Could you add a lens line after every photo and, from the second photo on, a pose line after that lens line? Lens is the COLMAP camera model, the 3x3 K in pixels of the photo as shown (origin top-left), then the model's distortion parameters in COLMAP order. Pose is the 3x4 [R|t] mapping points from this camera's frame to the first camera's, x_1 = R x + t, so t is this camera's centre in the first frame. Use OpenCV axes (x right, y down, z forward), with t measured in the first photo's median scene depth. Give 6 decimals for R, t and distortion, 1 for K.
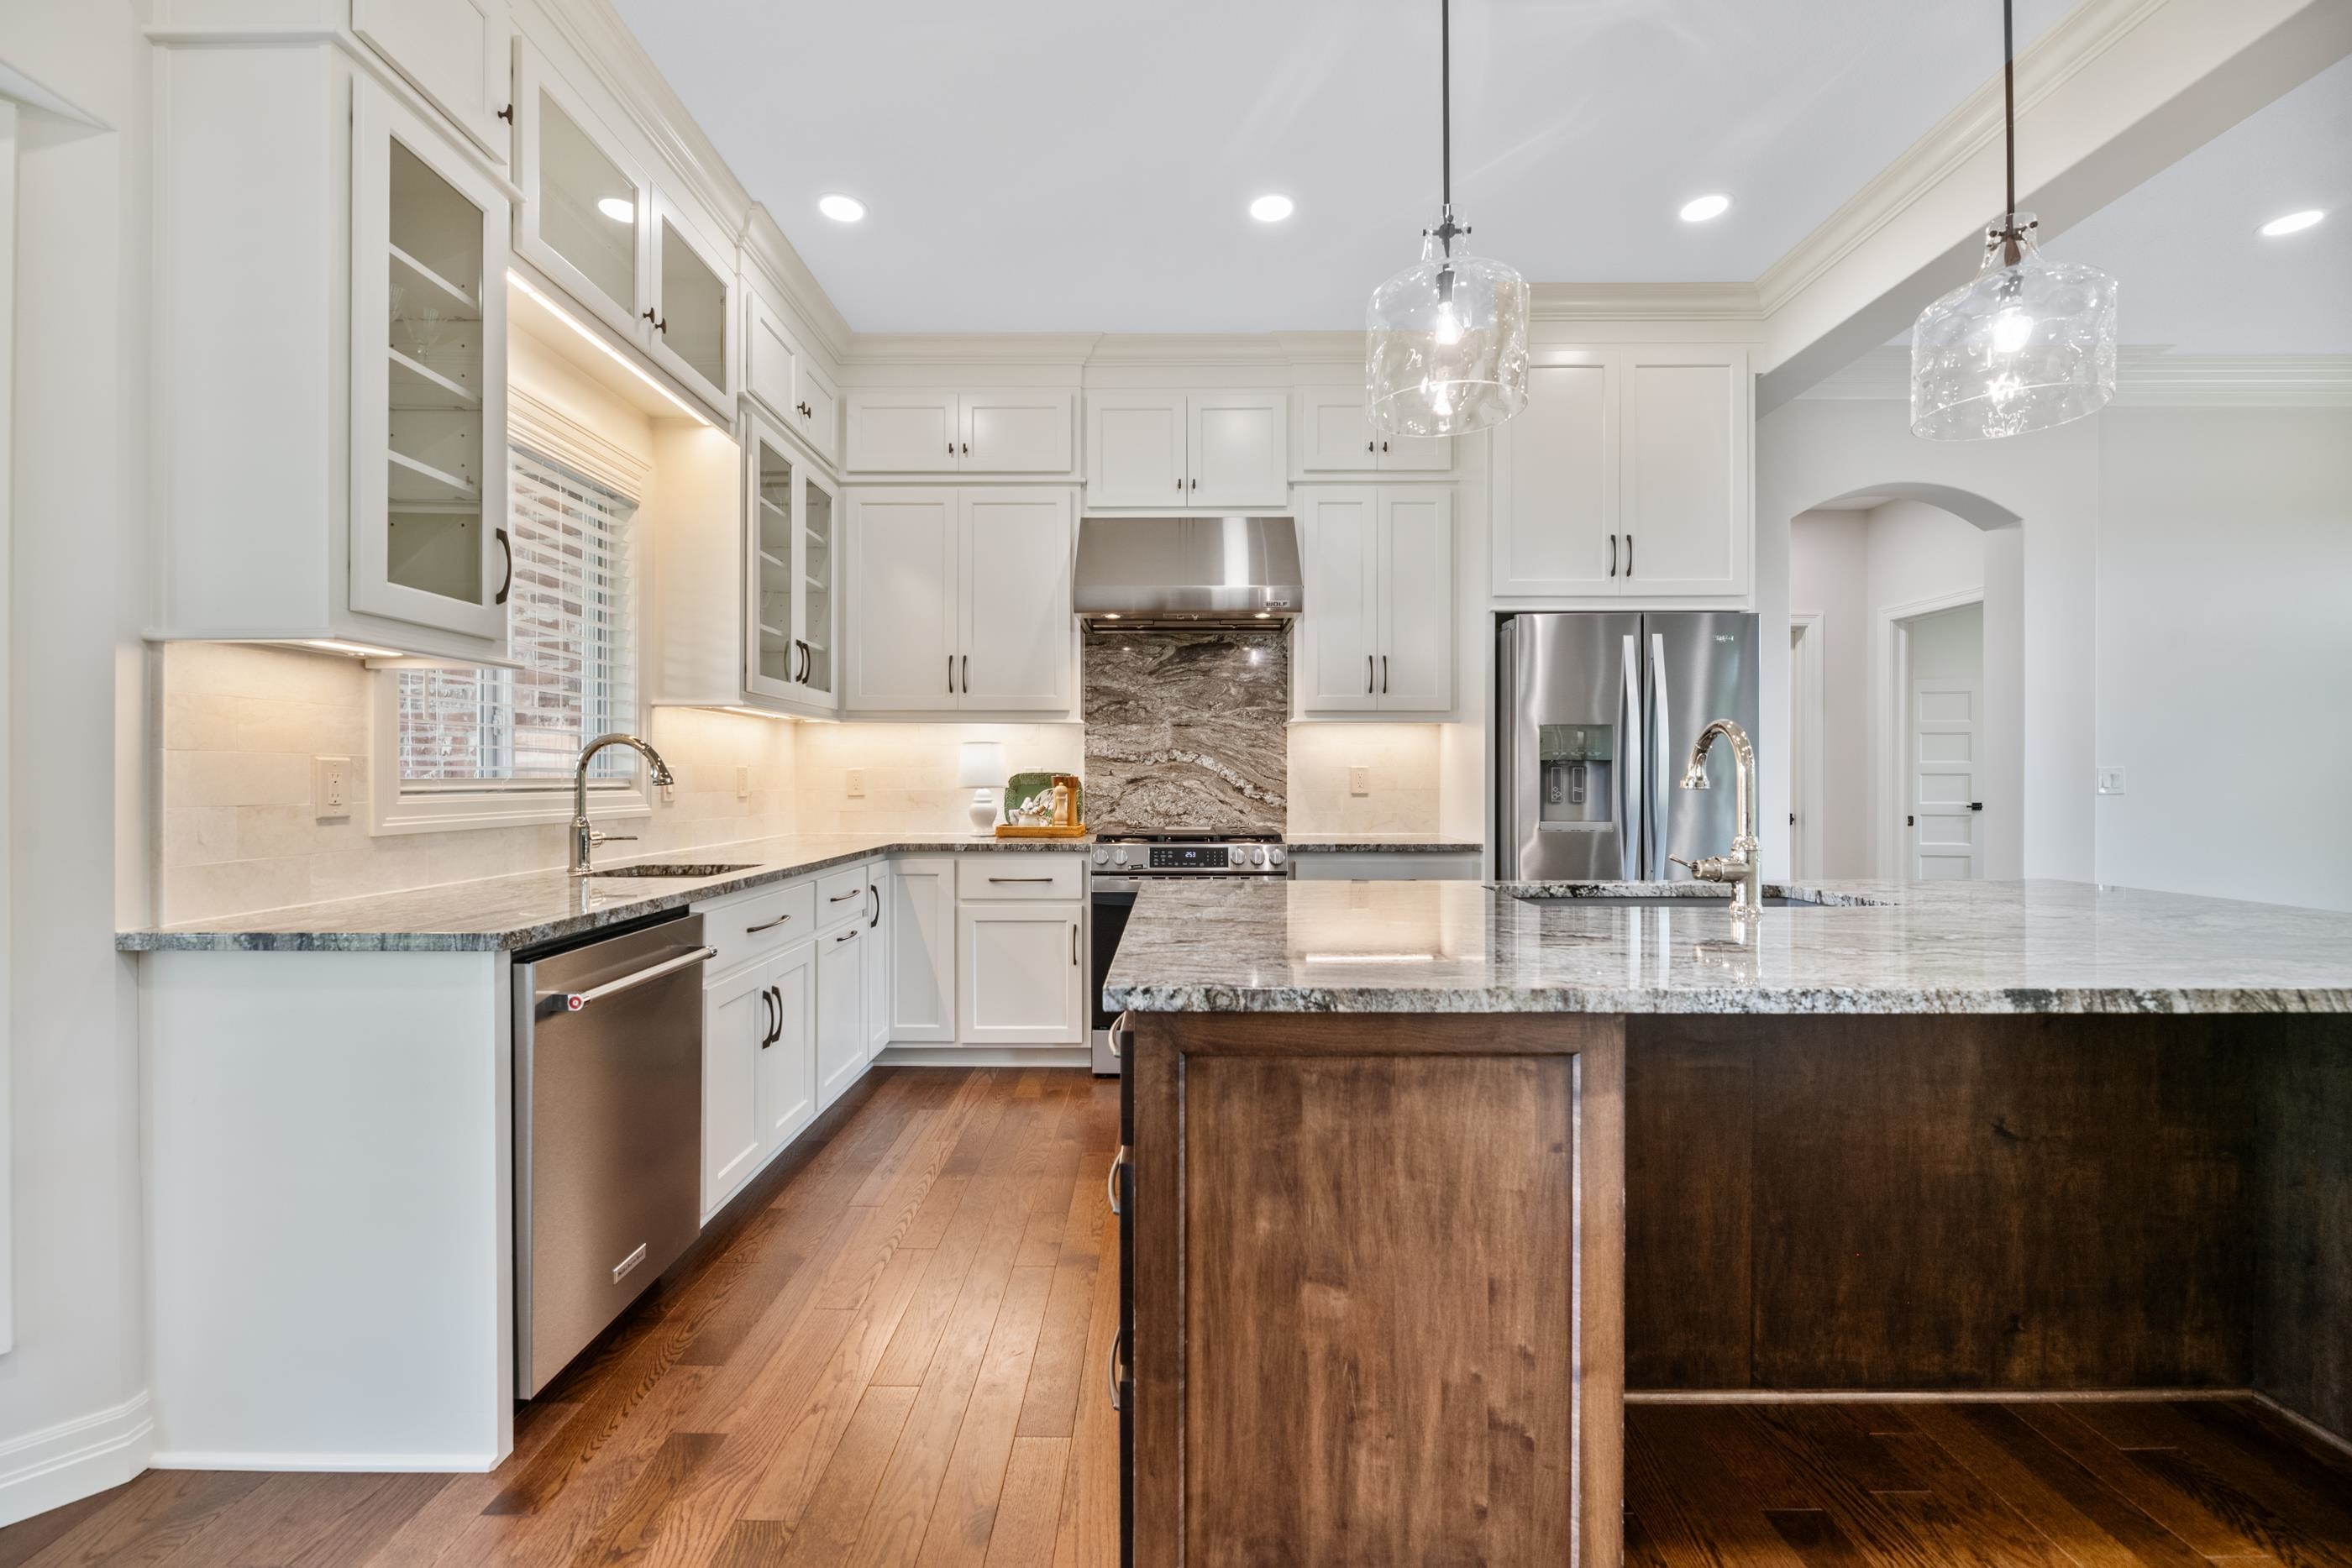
lens RADIAL K [[958.9, 0, 1172.7], [0, 958.9, 781.3], [0, 0, 1]] dist [-0.006656, -0.000090]
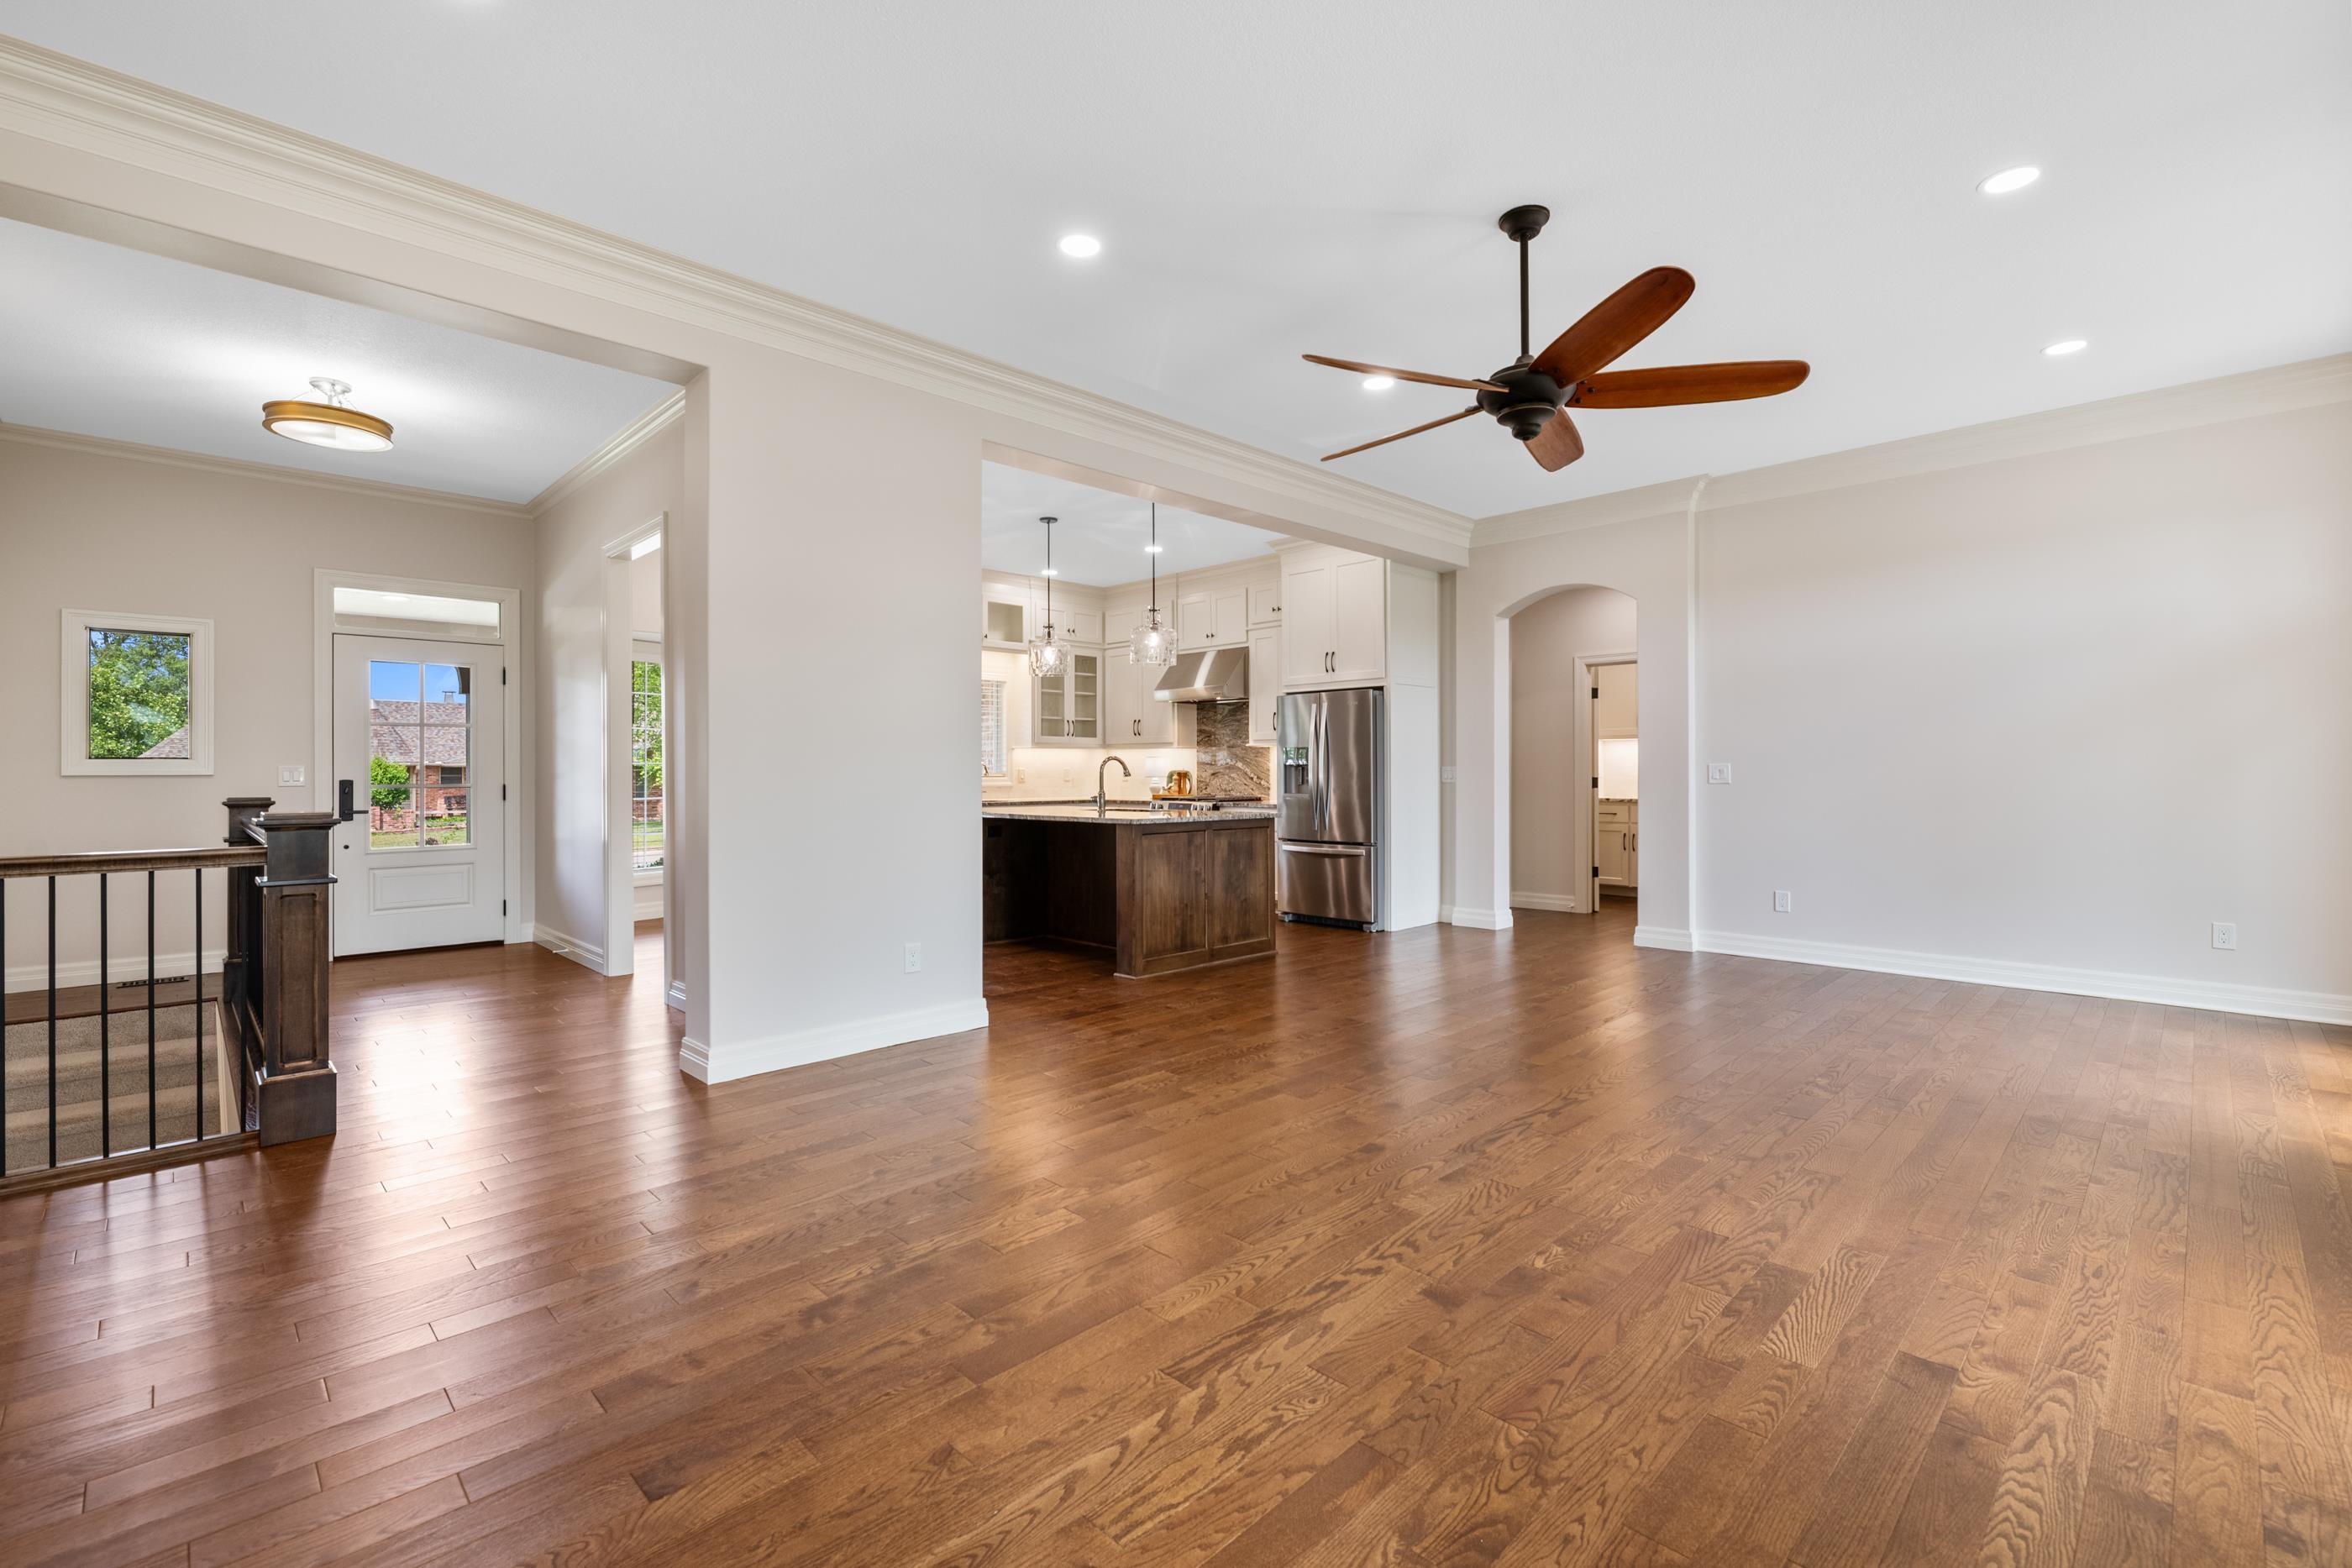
lens RADIAL K [[1027.1, 0, 1179.4], [0, 1027.1, 776.3], [0, 0, 1]] dist [-0.001969, 0.000099]
pose [[0.710485, 0.000664, -0.703712, 1.482804], [0.000747, 0.999998, 0.001697, 0.000670], [0.703712, -0.001731, 0.710483, -0.639452]]
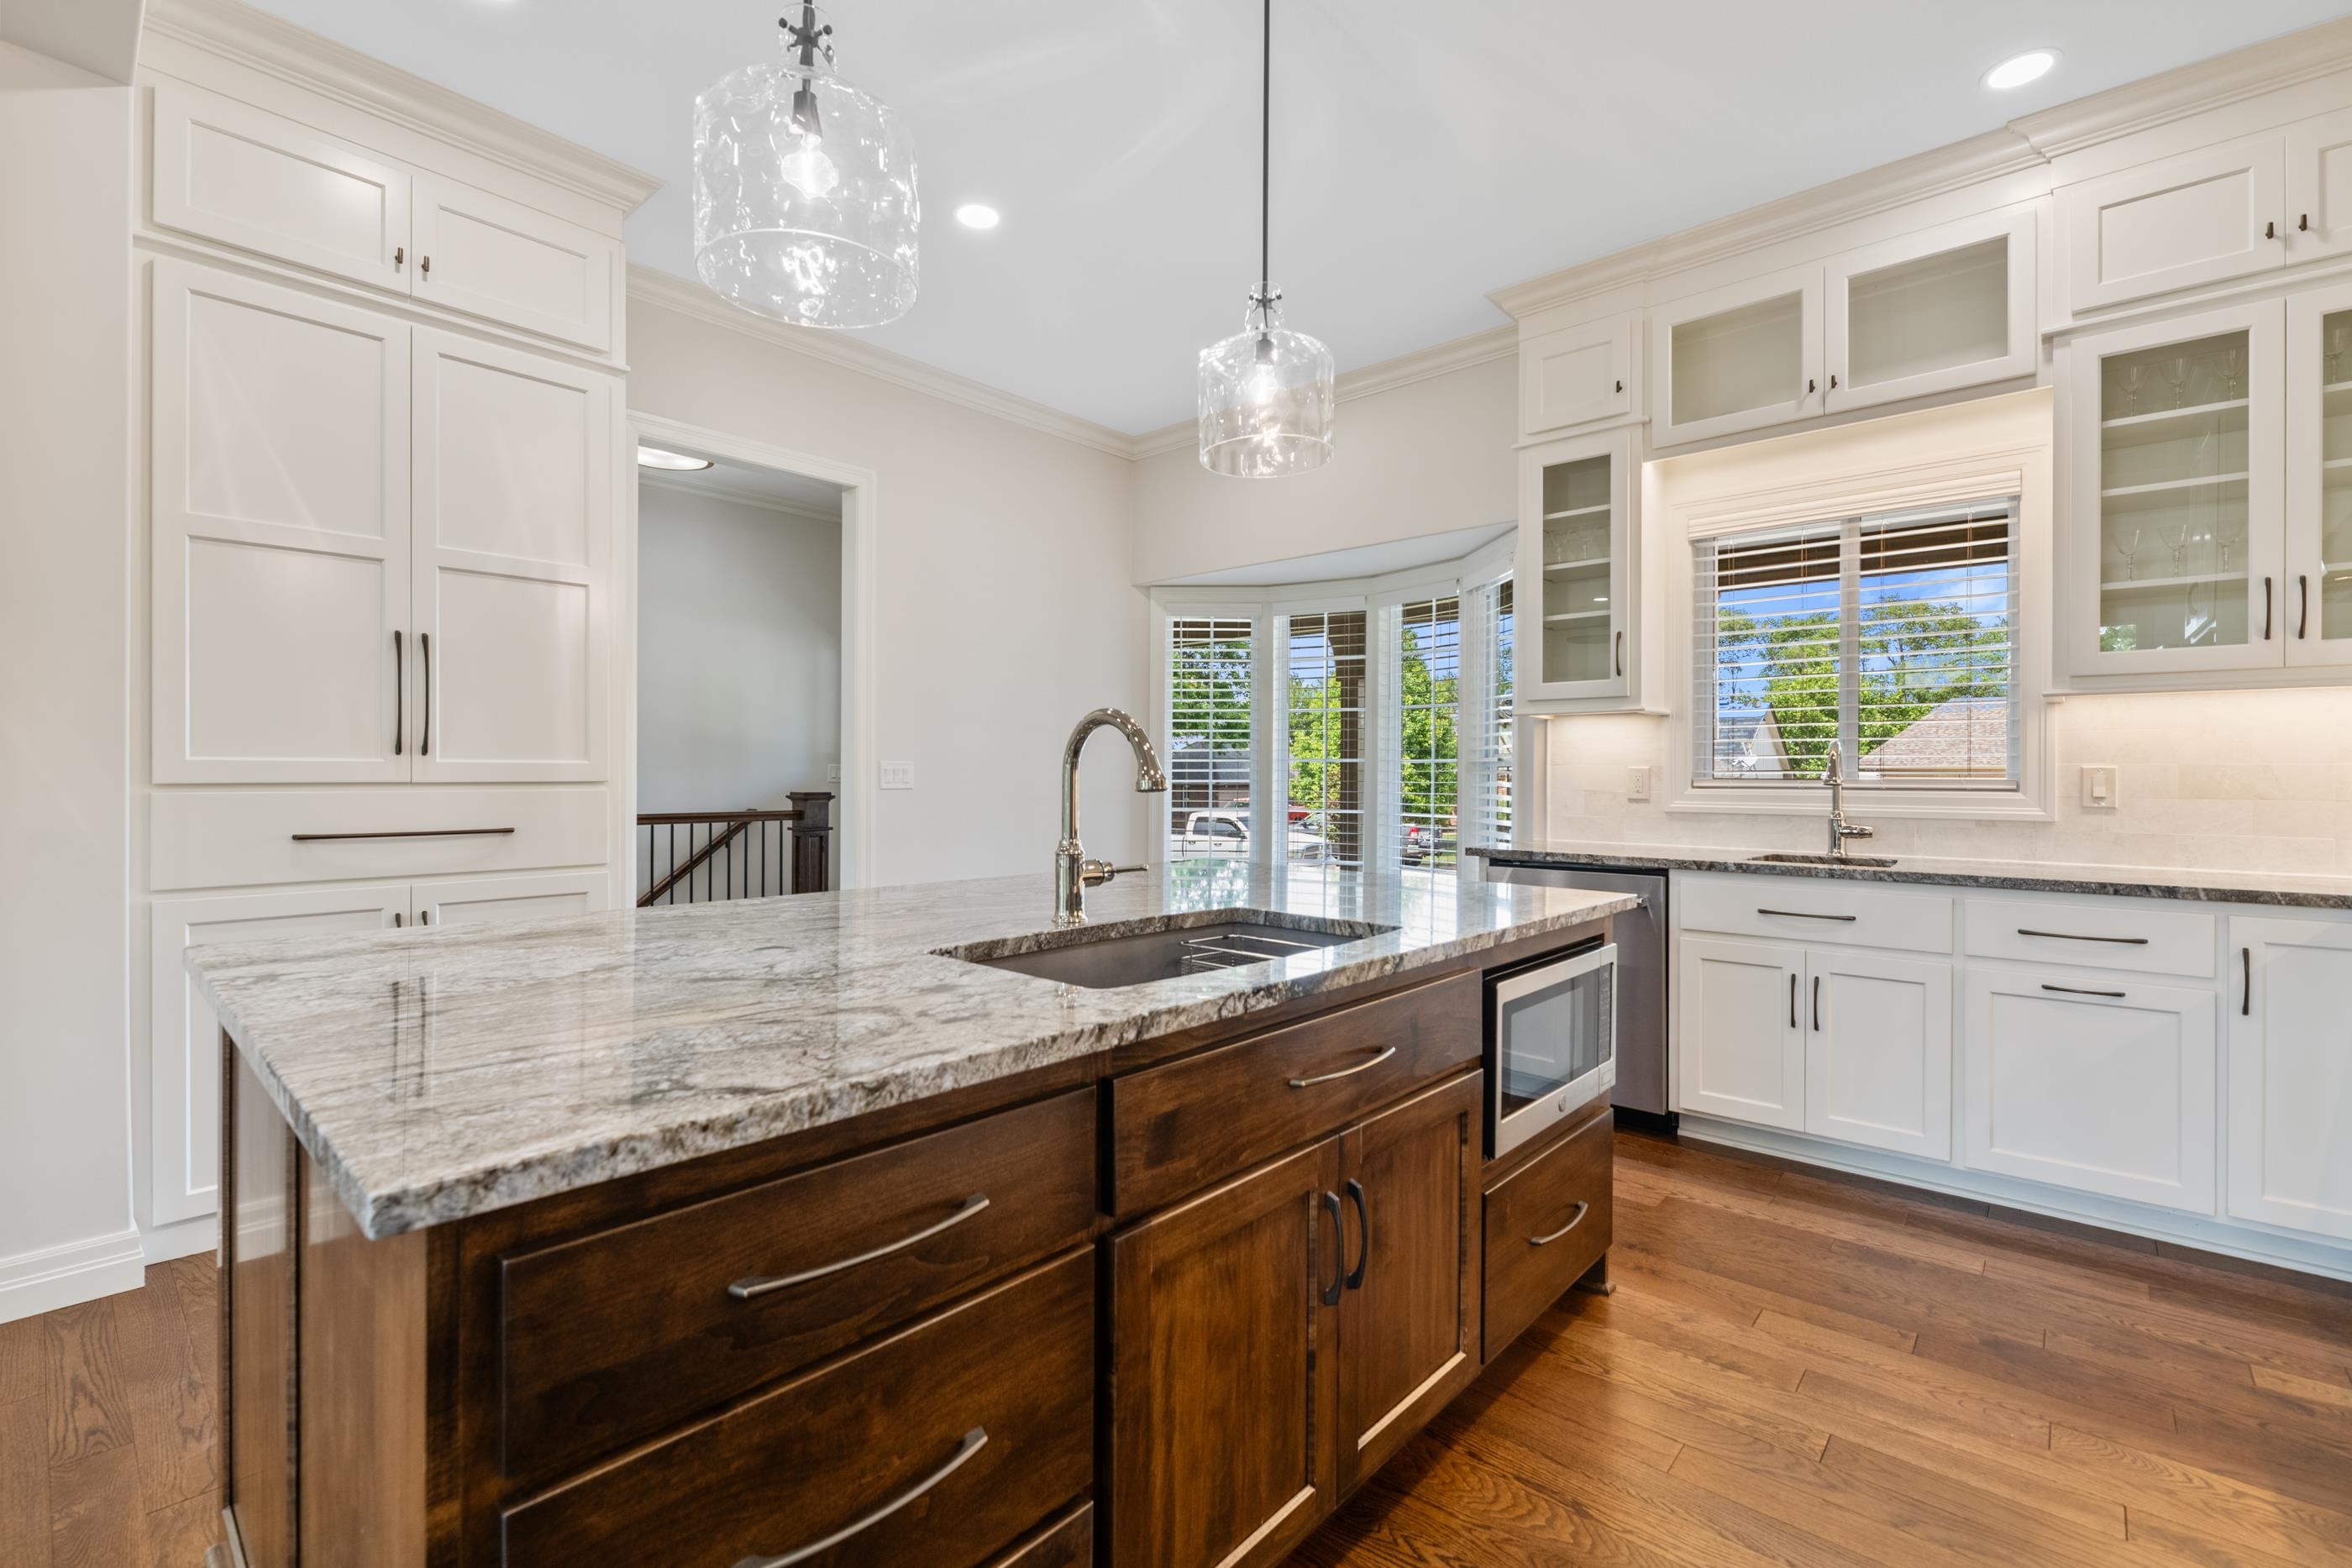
lens RADIAL K [[1027.1, 0, 1172.8], [0, 1027.1, 773.2], [0, 0, 1]] dist [-0.001969, 0.000099]
pose [[-0.662245, -0.003863, -0.749278, 0.550084], [-0.007679, 0.999969, 0.001632, -0.003873], [0.749248, 0.006834, -0.662254, 0.745133]]
